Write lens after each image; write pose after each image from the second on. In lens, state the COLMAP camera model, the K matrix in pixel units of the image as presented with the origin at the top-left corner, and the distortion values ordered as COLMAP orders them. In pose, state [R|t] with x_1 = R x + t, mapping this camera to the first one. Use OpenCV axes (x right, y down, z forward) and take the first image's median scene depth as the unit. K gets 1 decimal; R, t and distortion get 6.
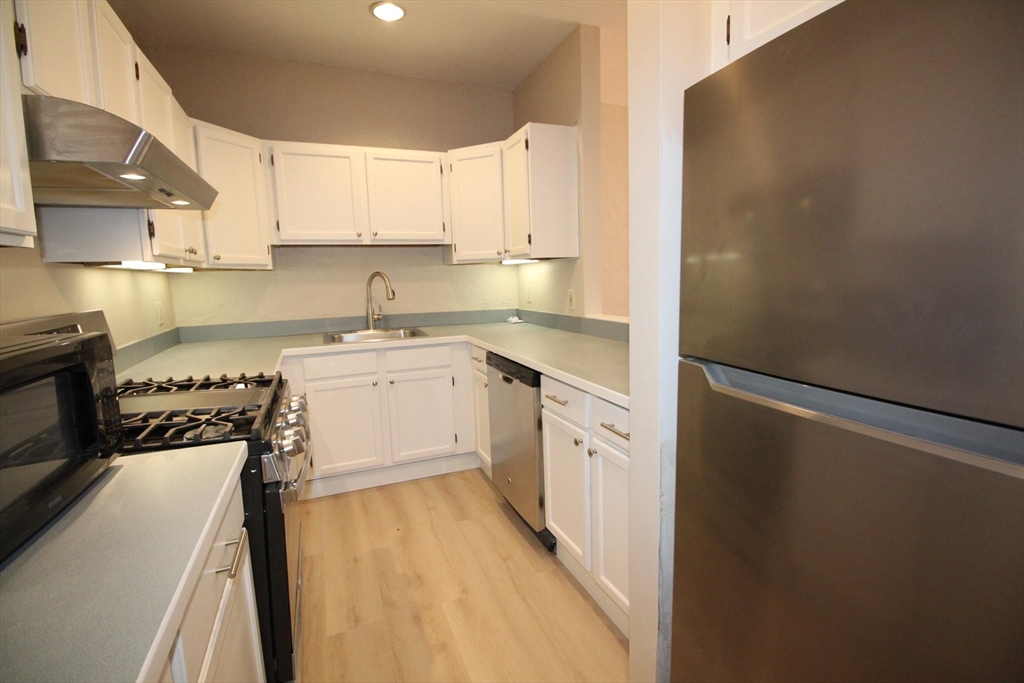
lens RADIAL K [[474.1, 0, 517.0], [0, 474.1, 343.8], [0, 0, 1]] dist [-0.005181, -0.009540]
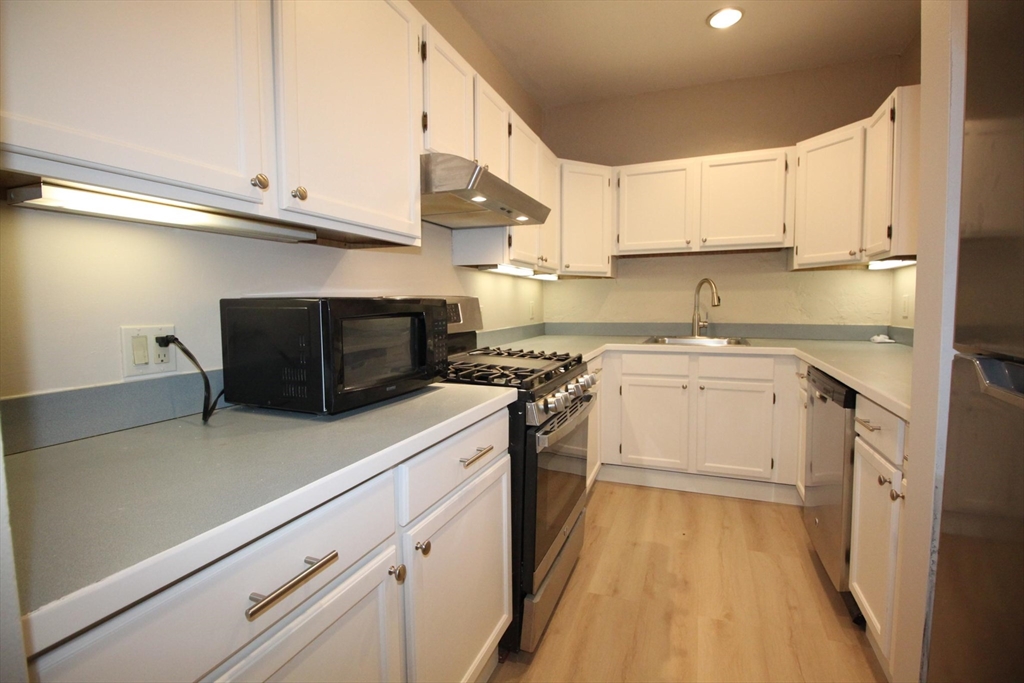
lens RADIAL K [[474.1, 0, 518.0], [0, 474.1, 345.8], [0, 0, 1]] dist [-0.005181, -0.009540]
pose [[0.714523, 0.080464, -0.694969, 0.156718], [-0.111799, 0.993731, 0.000110, 0.040875], [0.690621, 0.077619, 0.719040, 0.020788]]
